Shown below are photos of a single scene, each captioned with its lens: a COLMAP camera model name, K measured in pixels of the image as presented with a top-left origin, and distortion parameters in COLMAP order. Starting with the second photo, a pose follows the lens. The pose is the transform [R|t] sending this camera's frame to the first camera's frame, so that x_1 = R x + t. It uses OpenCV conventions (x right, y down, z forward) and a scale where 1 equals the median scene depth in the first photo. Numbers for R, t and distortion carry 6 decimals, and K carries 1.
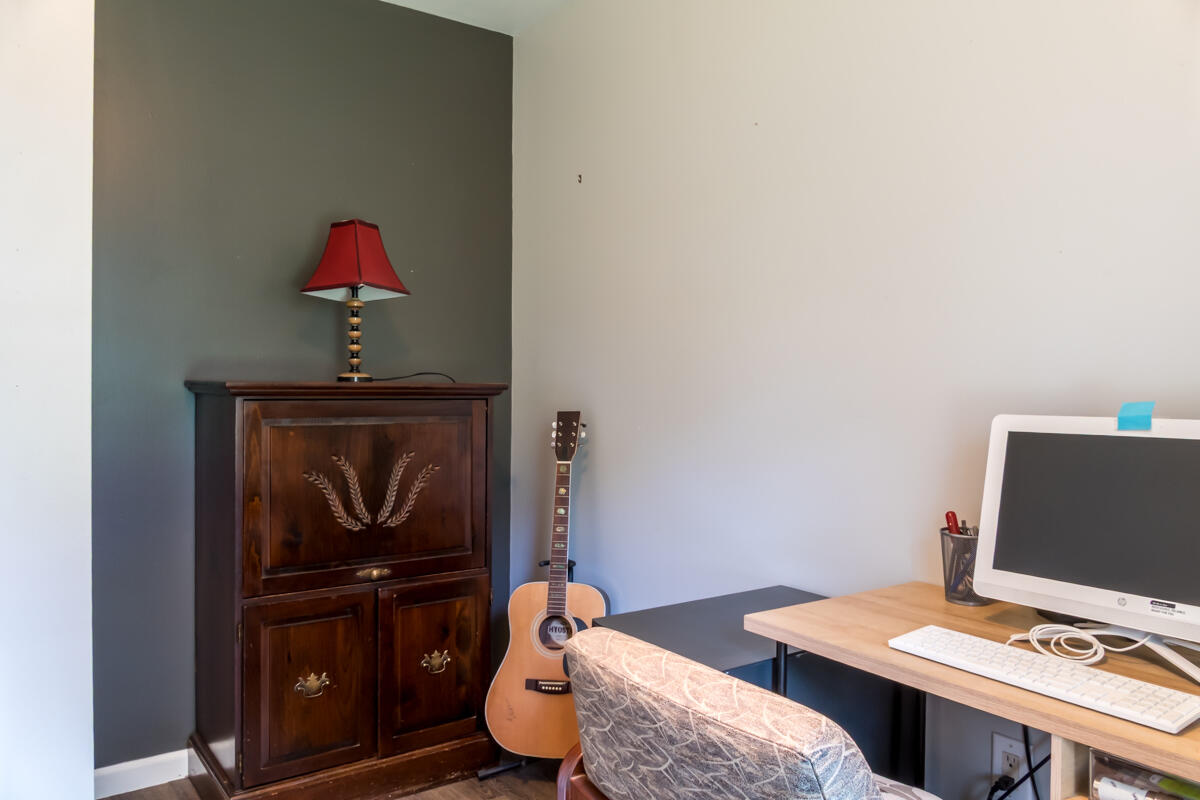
lens RADIAL K [[897.4, 0, 606.7], [0, 897.4, 395.9], [0, 0, 1]] dist [0.002357, -0.002753]
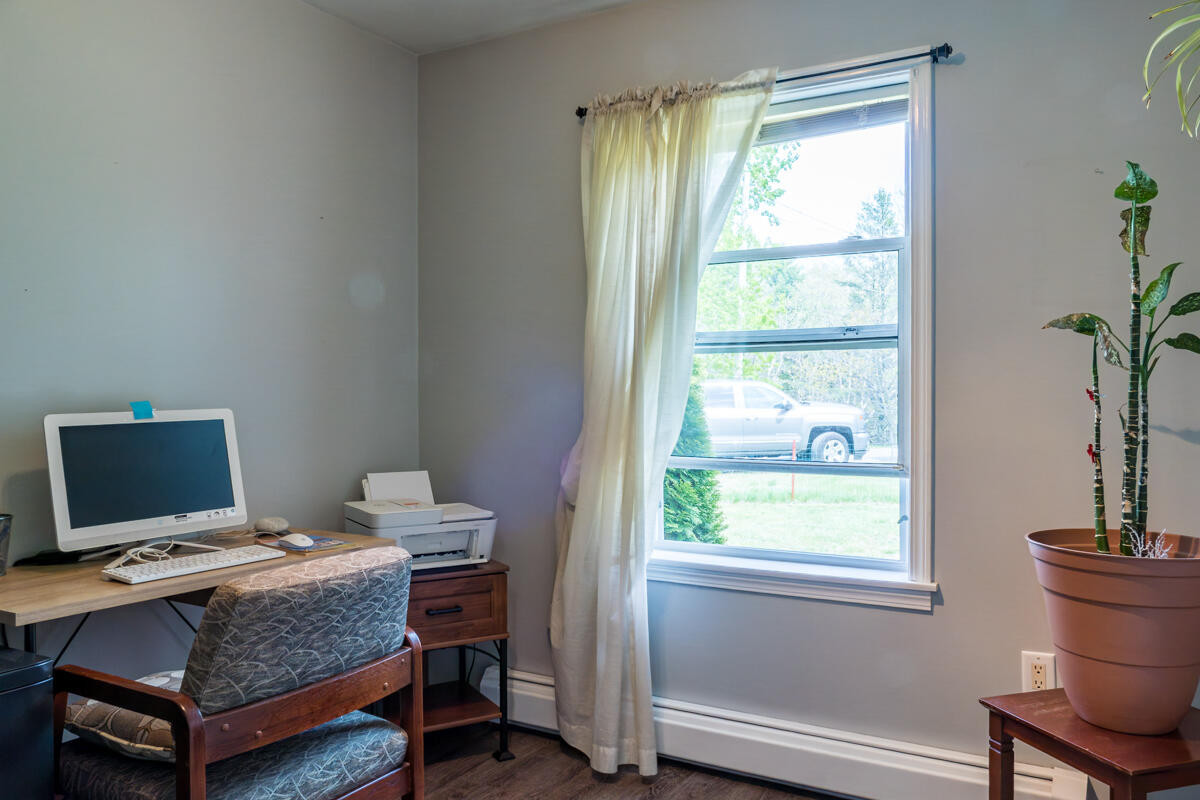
lens RADIAL K [[890.0, 0, 602.7], [0, 890.0, 383.0], [0, 0, 1]] dist [-0.009290, -0.002967]
pose [[-0.401623, 0.001344, 0.915804, -1.226126], [0.018475, 0.999807, 0.006635, -0.021925], [-0.915619, 0.019584, -0.401571, 0.892764]]
